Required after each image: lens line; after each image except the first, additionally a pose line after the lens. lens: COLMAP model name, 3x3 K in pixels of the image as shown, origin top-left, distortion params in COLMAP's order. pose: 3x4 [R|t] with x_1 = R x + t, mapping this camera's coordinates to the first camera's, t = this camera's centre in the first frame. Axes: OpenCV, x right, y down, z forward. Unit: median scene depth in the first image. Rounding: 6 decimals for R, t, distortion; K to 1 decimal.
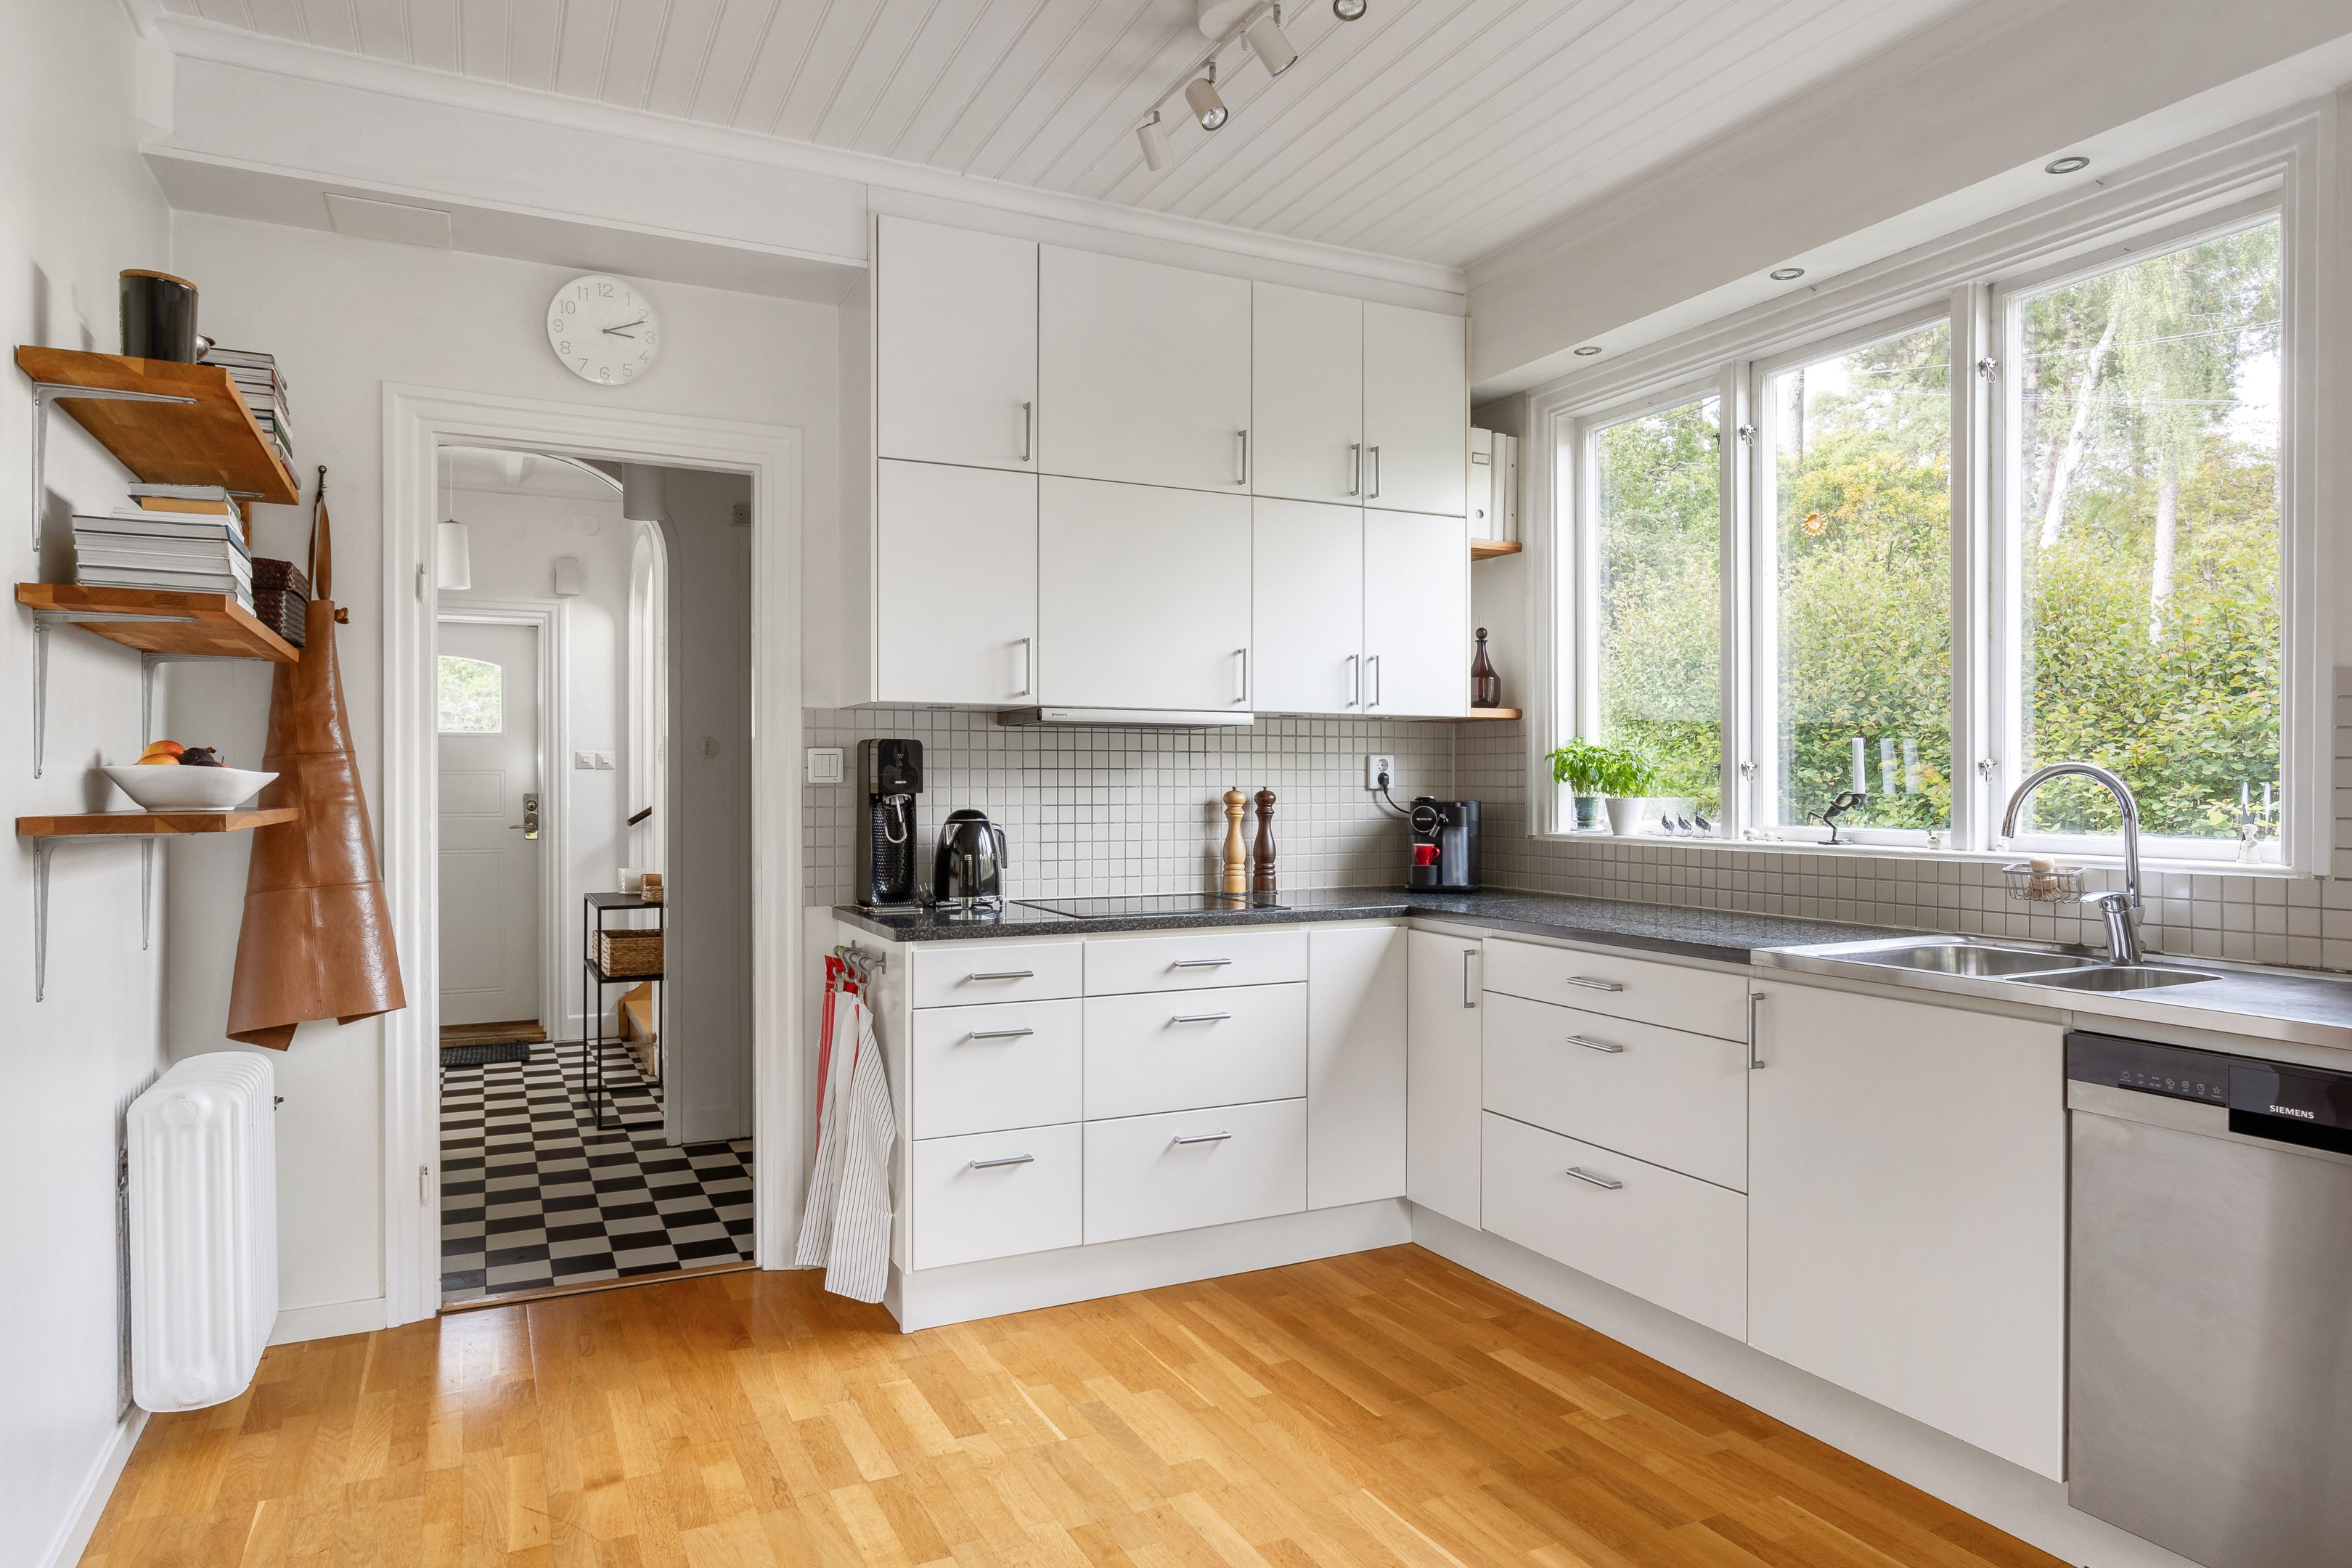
lens RADIAL K [[1431.5, 0, 1181.3], [0, 1431.5, 790.0], [0, 0, 1]] dist [-0.005303, 0.000804]
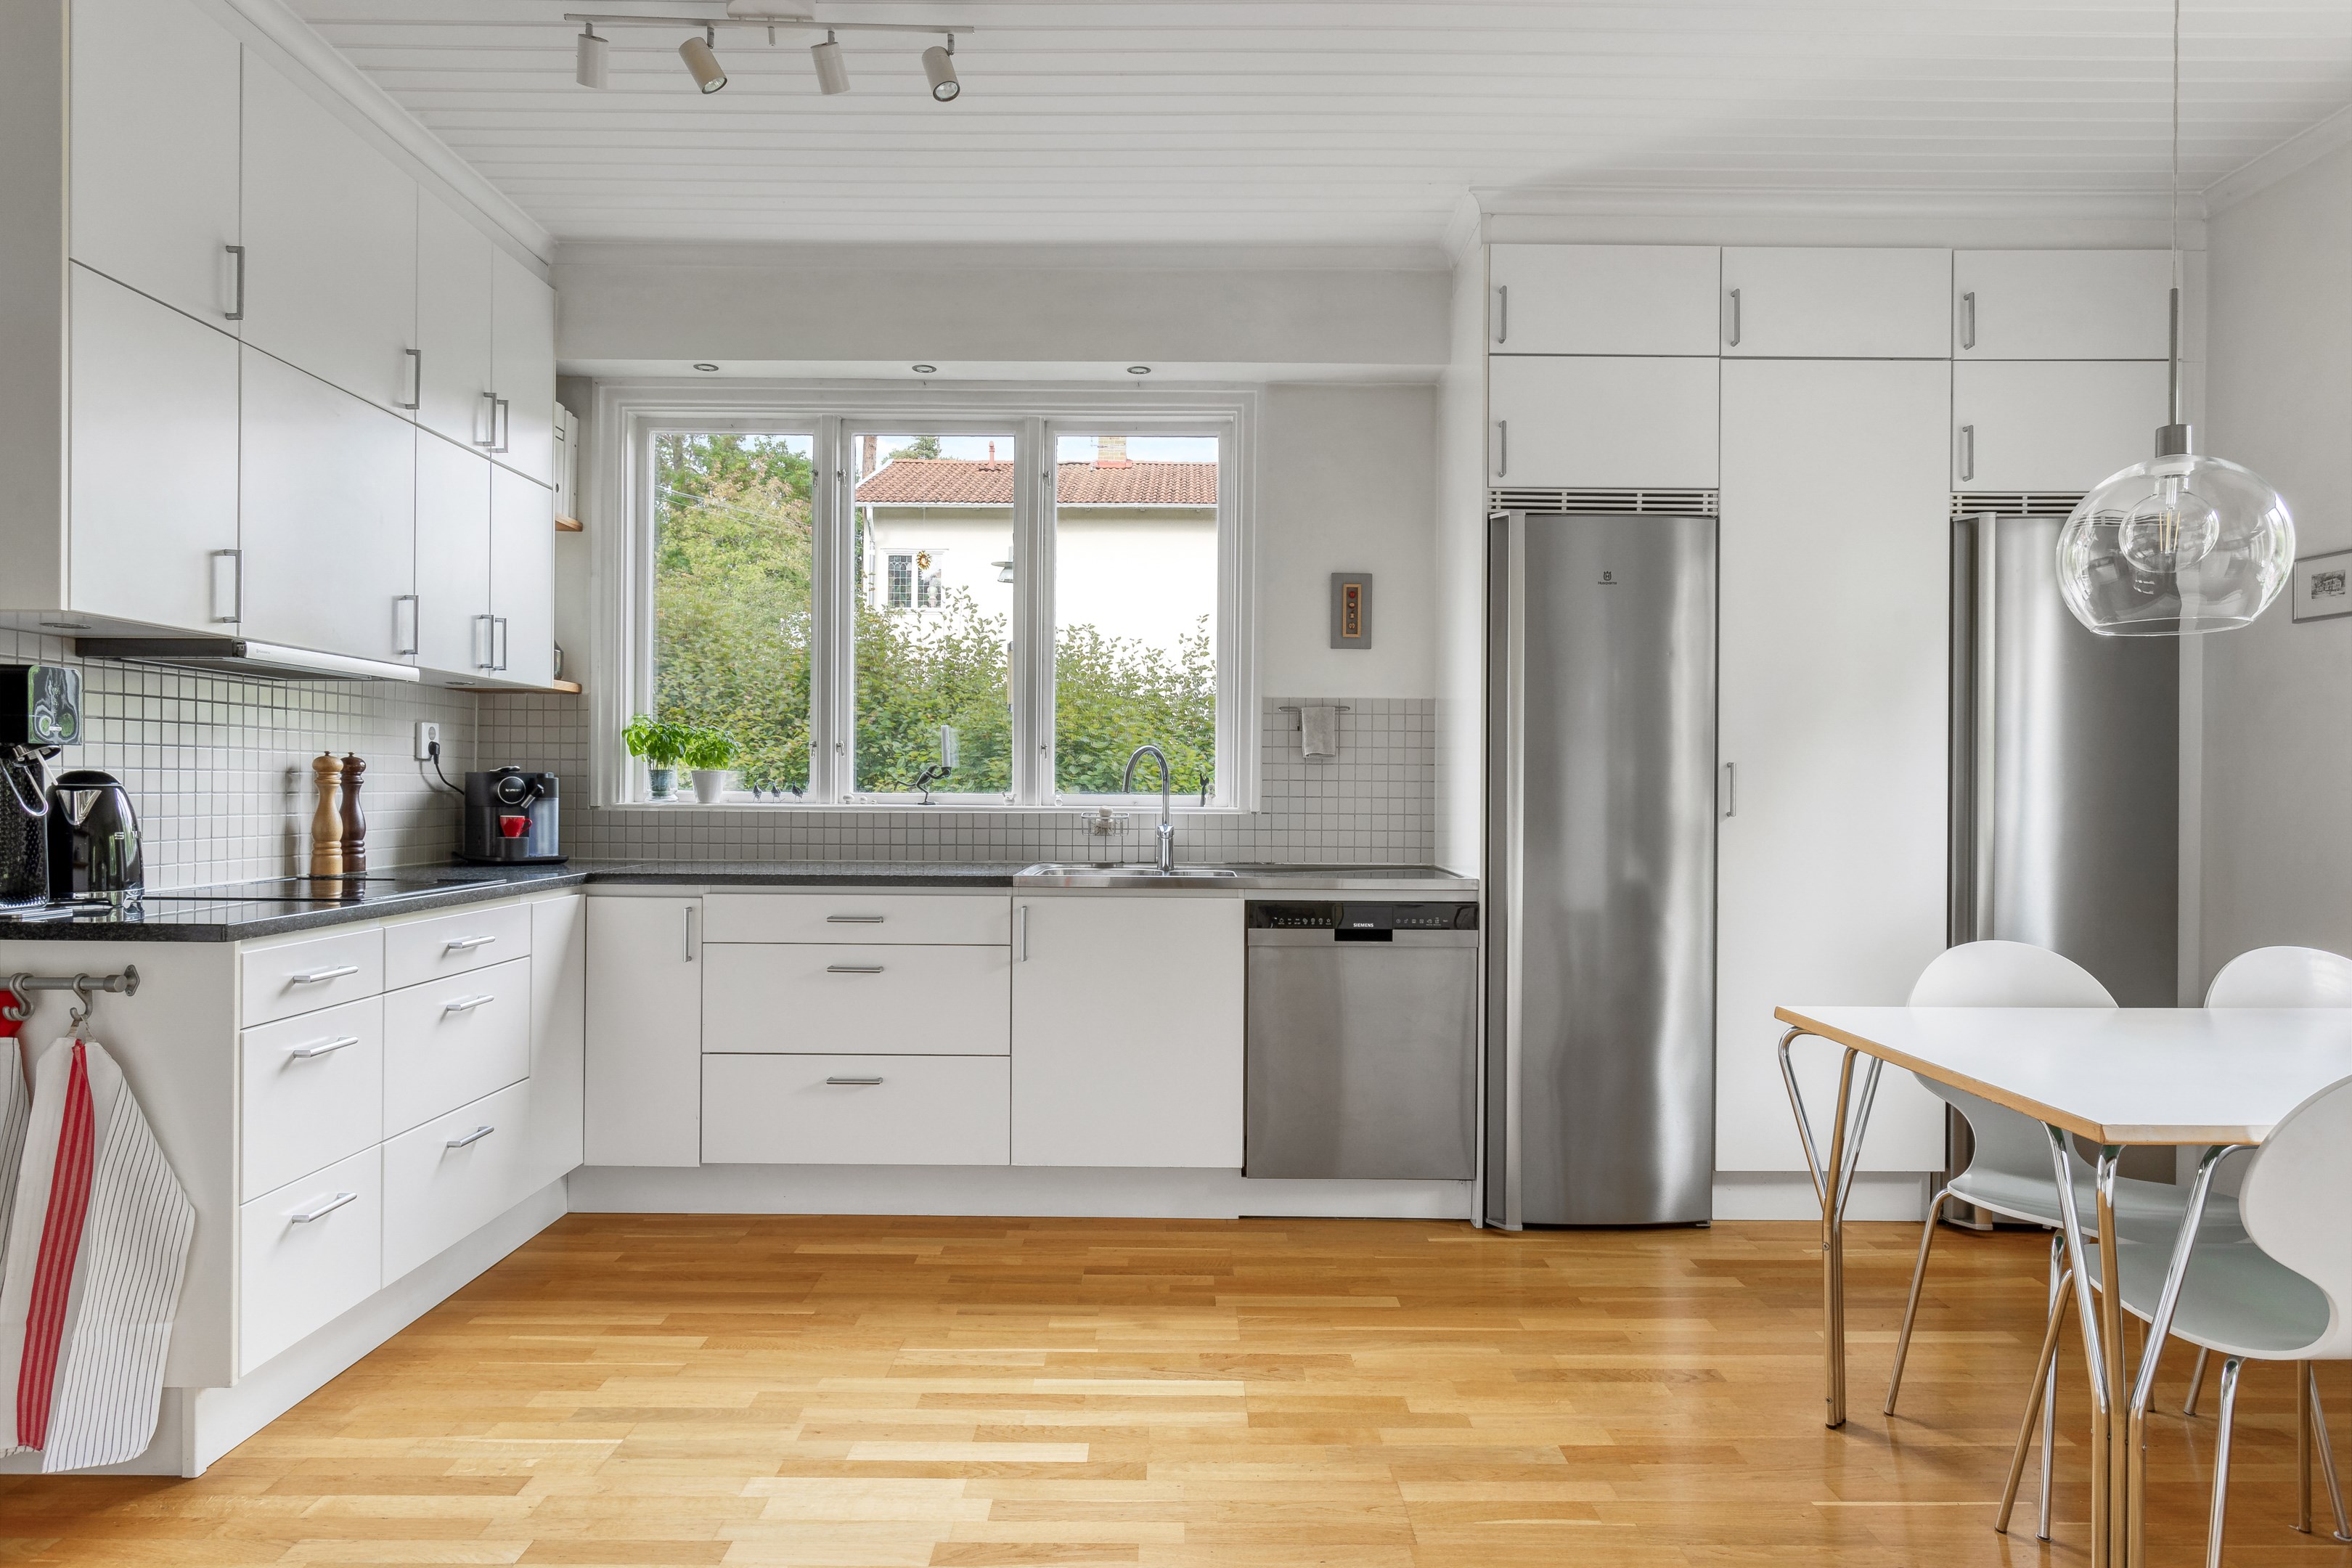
lens RADIAL K [[1370.5, 0, 1172.1], [0, 1370.5, 791.5], [0, 0, 1]] dist [-0.005935, 0.000565]
pose [[0.443109, 0.001312, 0.896467, -0.569524], [-0.002906, 0.999996, -0.000027, 0.024458], [-0.896463, -0.002593, 0.443110, 0.226482]]
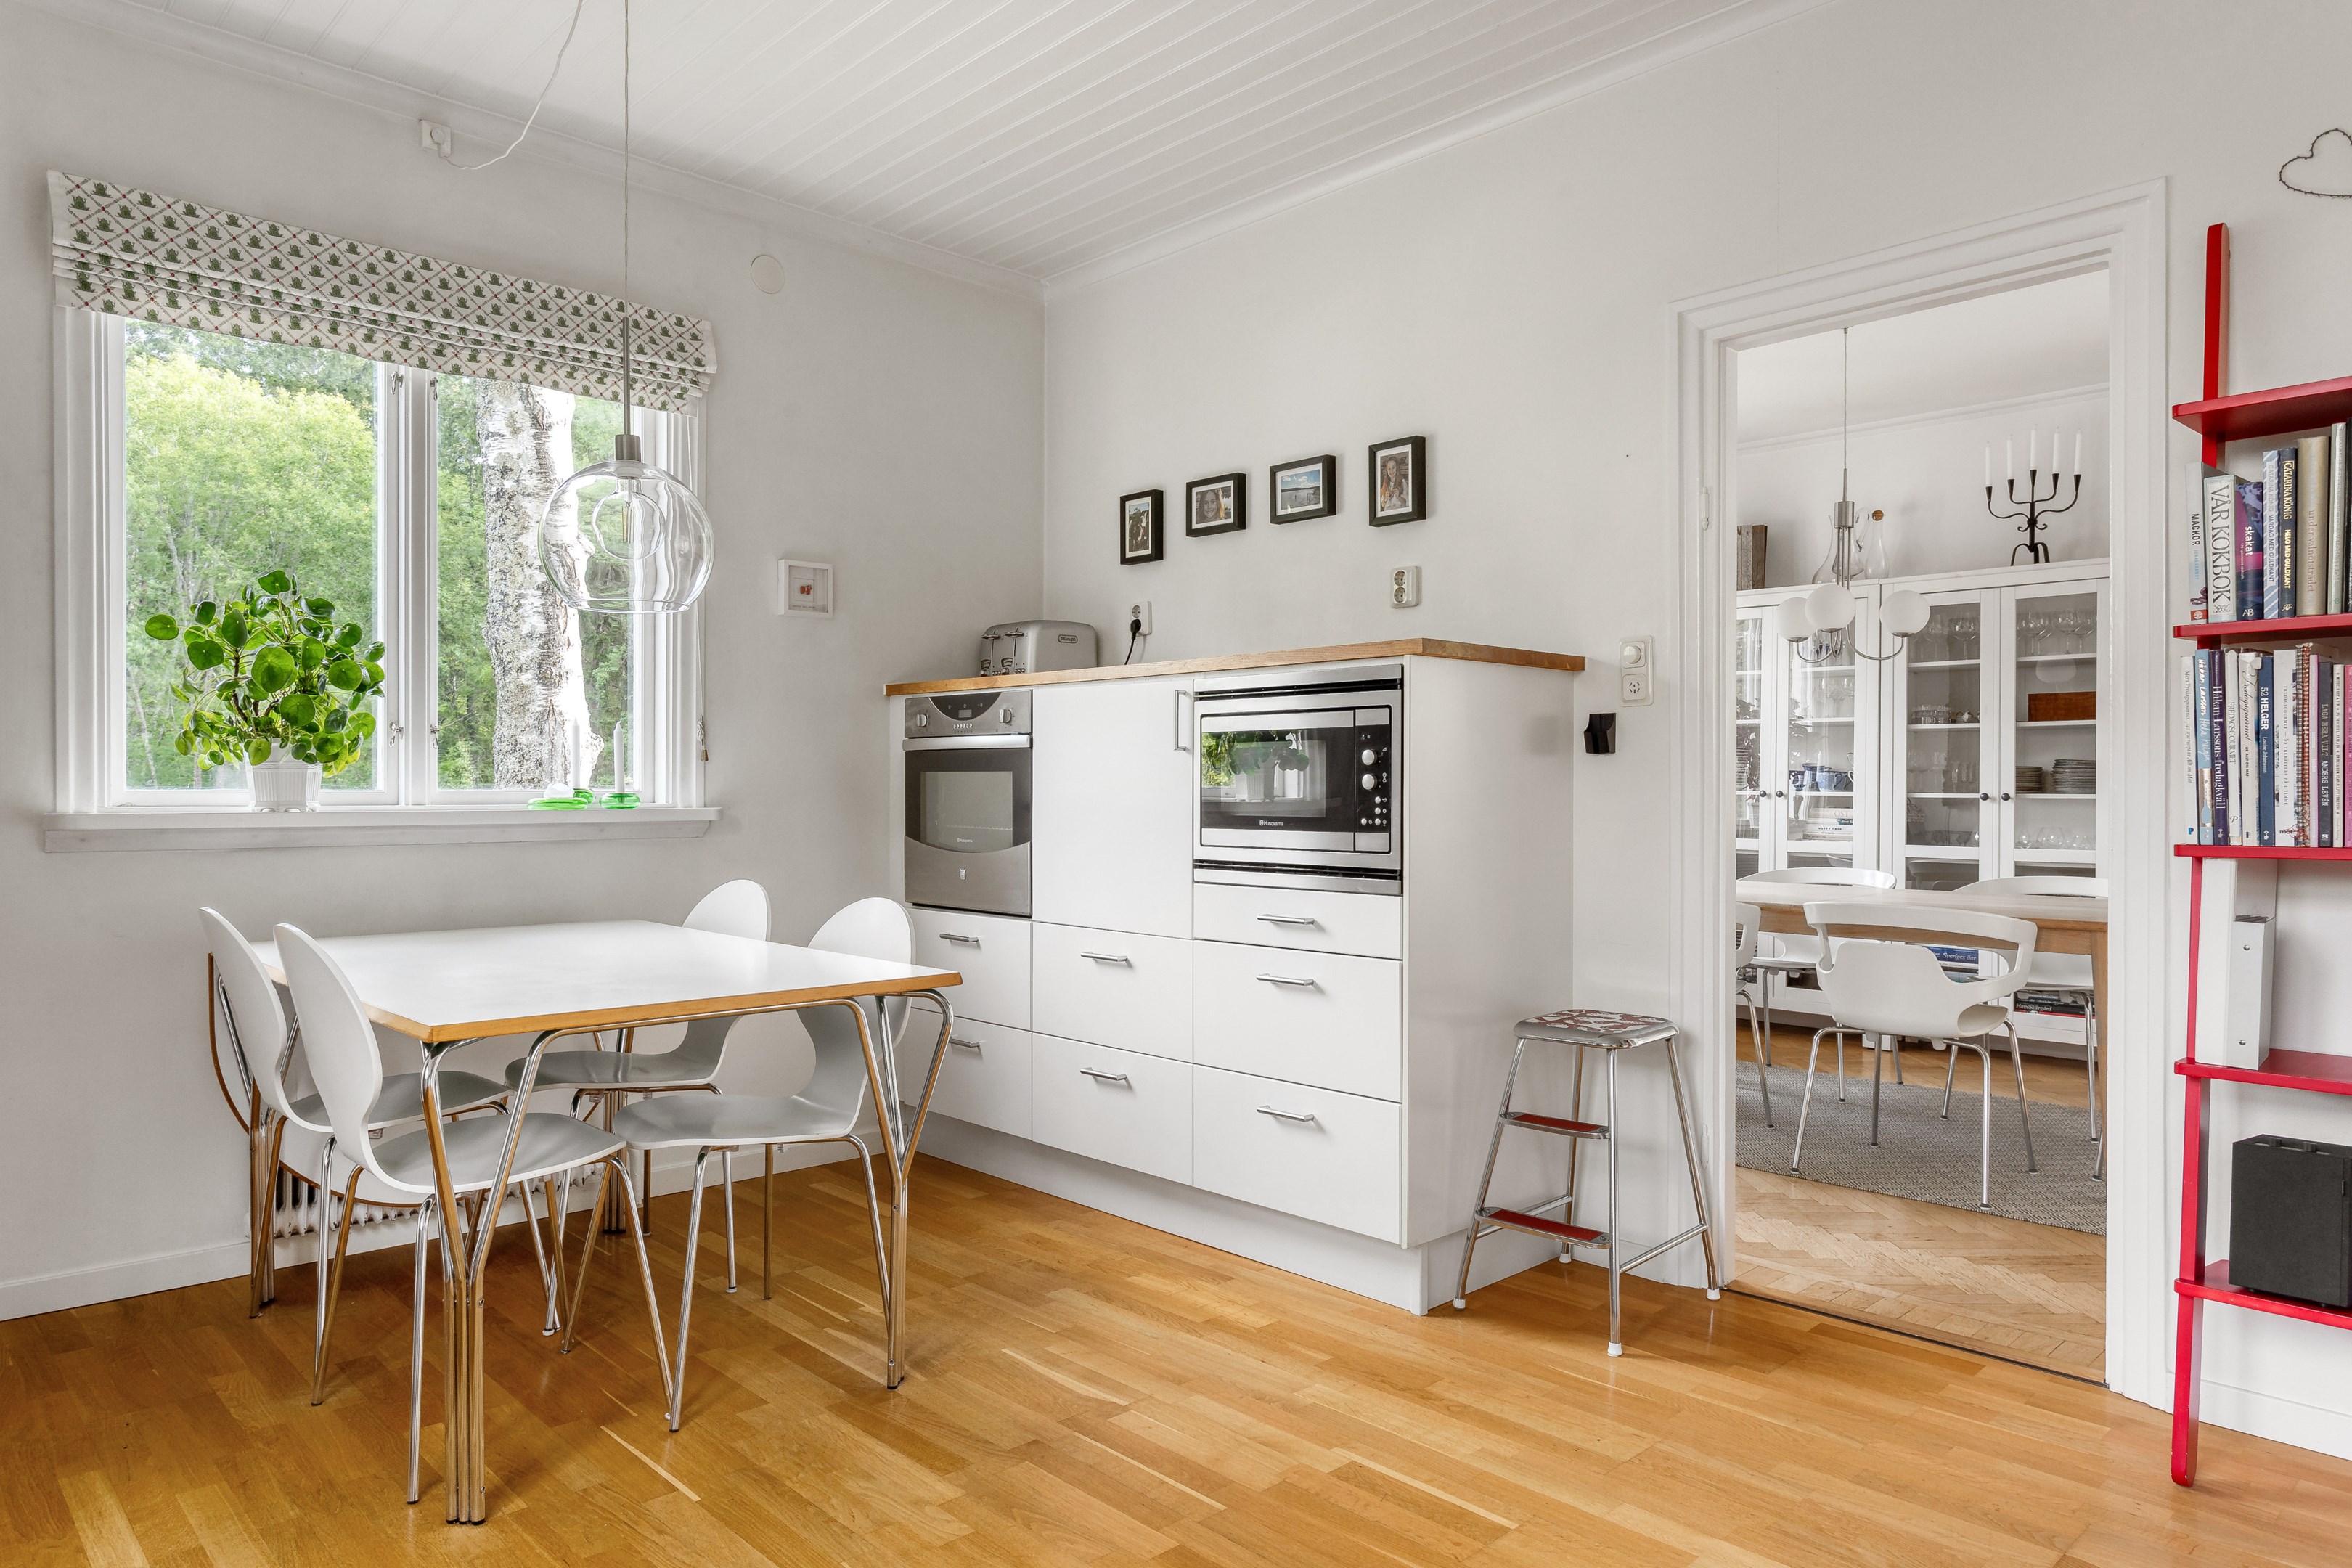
lens RADIAL K [[1476.0, 0, 1176.0], [0, 1476.0, 784.0], [0, 0, 1]] dist [-0.000693, -0.000903]
pose [[-0.954446, -0.001768, -0.298379, 0.148641], [-0.002586, 0.999994, 0.002346, 0.040989], [0.298373, 0.003010, -0.954445, 0.930387]]
